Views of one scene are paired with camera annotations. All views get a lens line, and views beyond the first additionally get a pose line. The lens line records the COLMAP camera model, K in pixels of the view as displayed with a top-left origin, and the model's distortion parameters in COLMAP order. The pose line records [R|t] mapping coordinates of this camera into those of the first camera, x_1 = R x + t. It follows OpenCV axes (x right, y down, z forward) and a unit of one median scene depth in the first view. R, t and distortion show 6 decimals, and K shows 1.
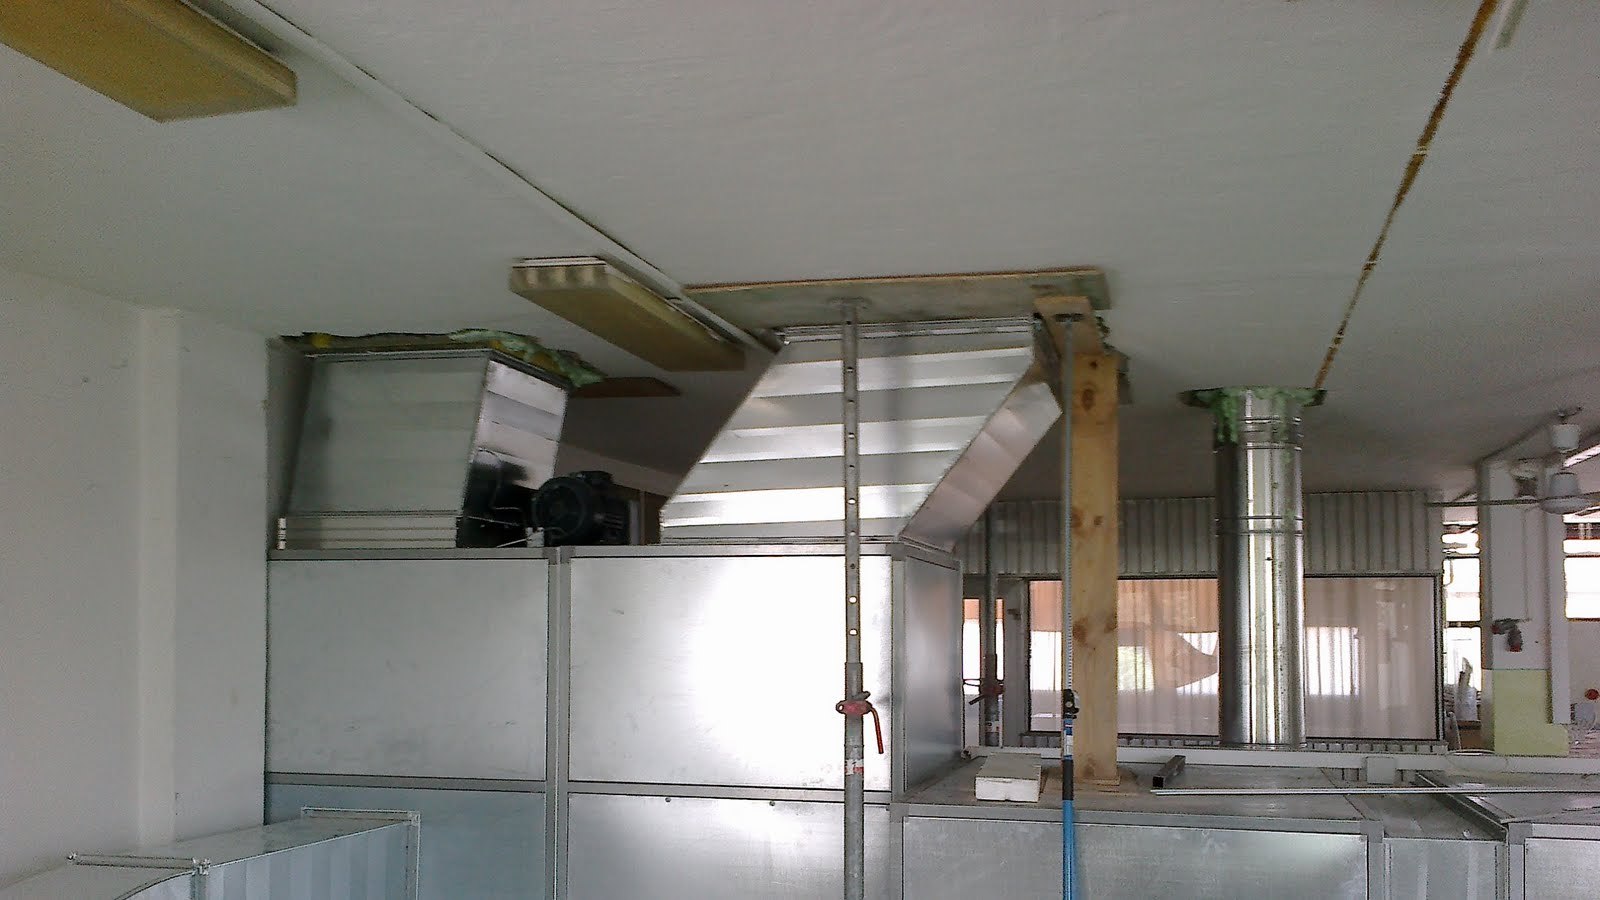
lens RADIAL K [[1405.7, 0, 827.8], [0, 1405.7, 497.2], [0, 0, 1]] dist [0.005026, -0.051970]
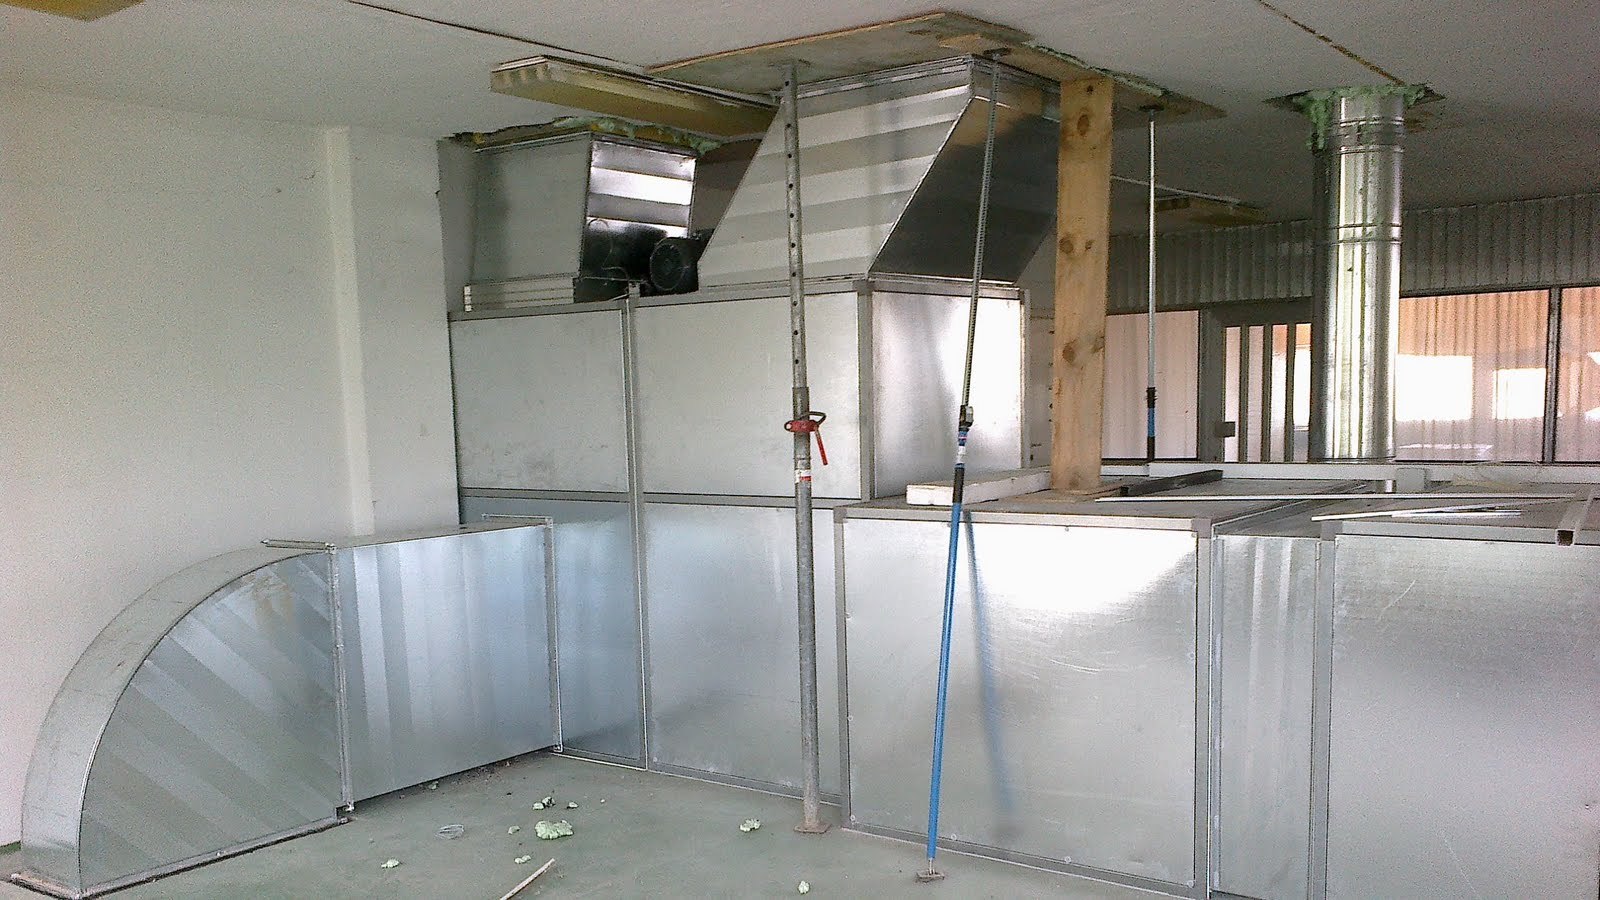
lens RADIAL K [[1405.7, 0, 794.2], [0, 1405.7, 460.2], [0, 0, 1]] dist [0.005026, -0.051970]
pose [[0.922895, -0.010170, -0.384917, 0.371280], [0.070086, 0.987389, 0.141952, 0.010763], [0.378619, -0.157984, 0.911970, -0.049106]]
